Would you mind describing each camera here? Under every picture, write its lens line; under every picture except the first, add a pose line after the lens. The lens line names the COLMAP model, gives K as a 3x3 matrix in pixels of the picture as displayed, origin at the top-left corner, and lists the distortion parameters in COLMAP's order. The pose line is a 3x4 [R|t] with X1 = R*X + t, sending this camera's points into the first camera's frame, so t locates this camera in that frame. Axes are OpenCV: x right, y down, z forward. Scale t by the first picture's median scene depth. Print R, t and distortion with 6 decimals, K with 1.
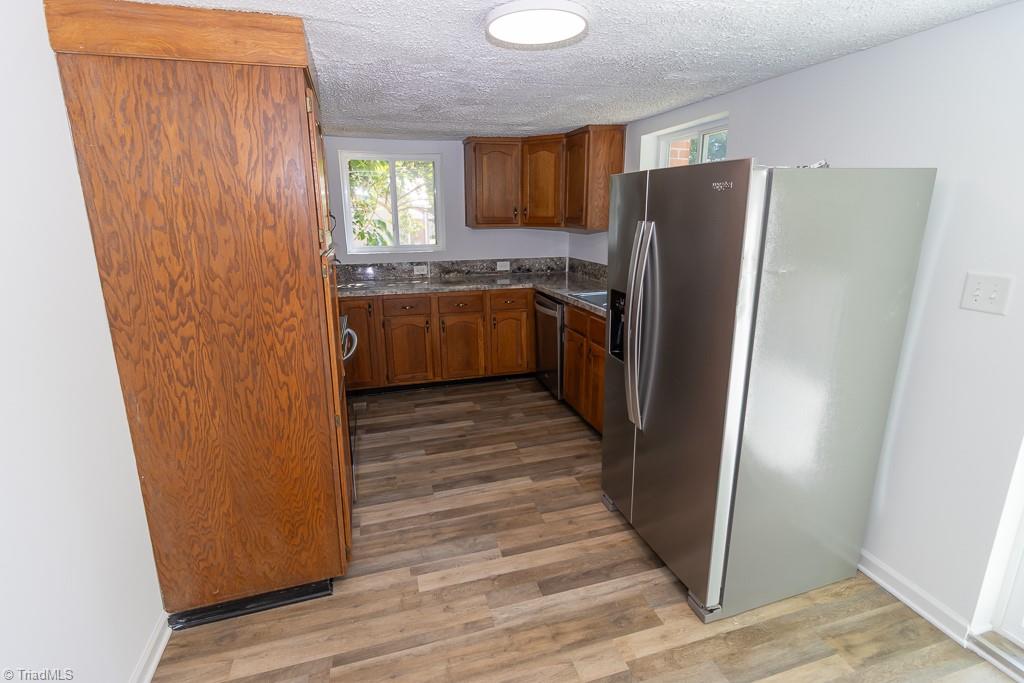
lens RADIAL K [[473.9, 0, 510.9], [0, 473.9, 329.7], [0, 0, 1]] dist [0.001245, 0.000361]
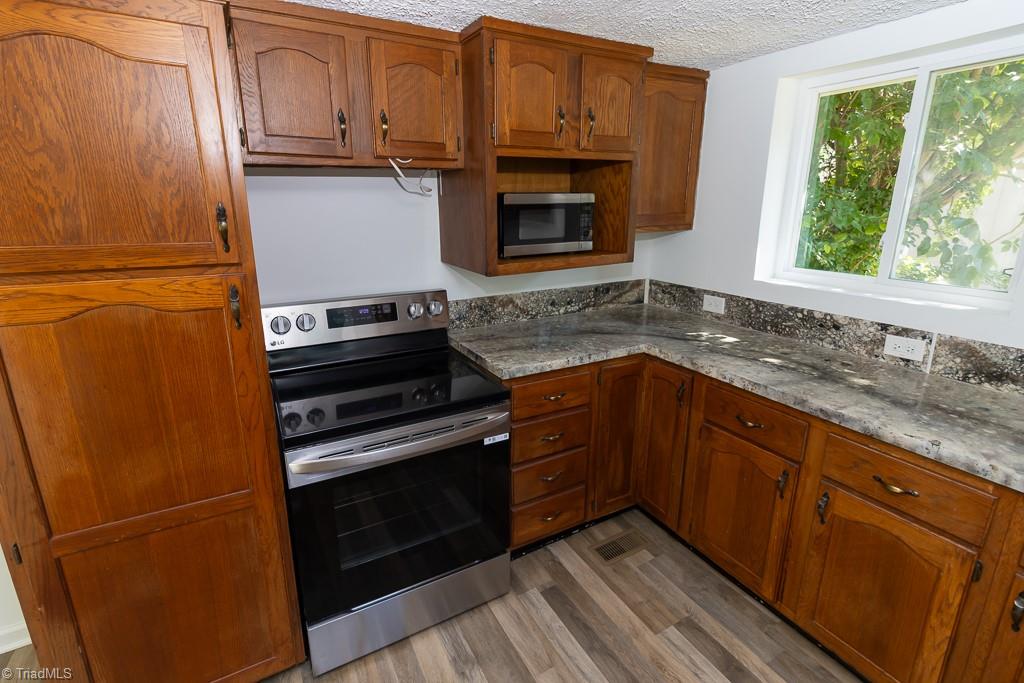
lens RADIAL K [[476.4, 0, 508.3], [0, 476.4, 328.4], [0, 0, 1]] dist [0.000013, 0.000772]
pose [[0.214066, 0.259070, -0.941838, 0.120490], [-0.233170, 0.949868, 0.208283, -0.160886], [0.948582, 0.175022, 0.263741, 0.629300]]
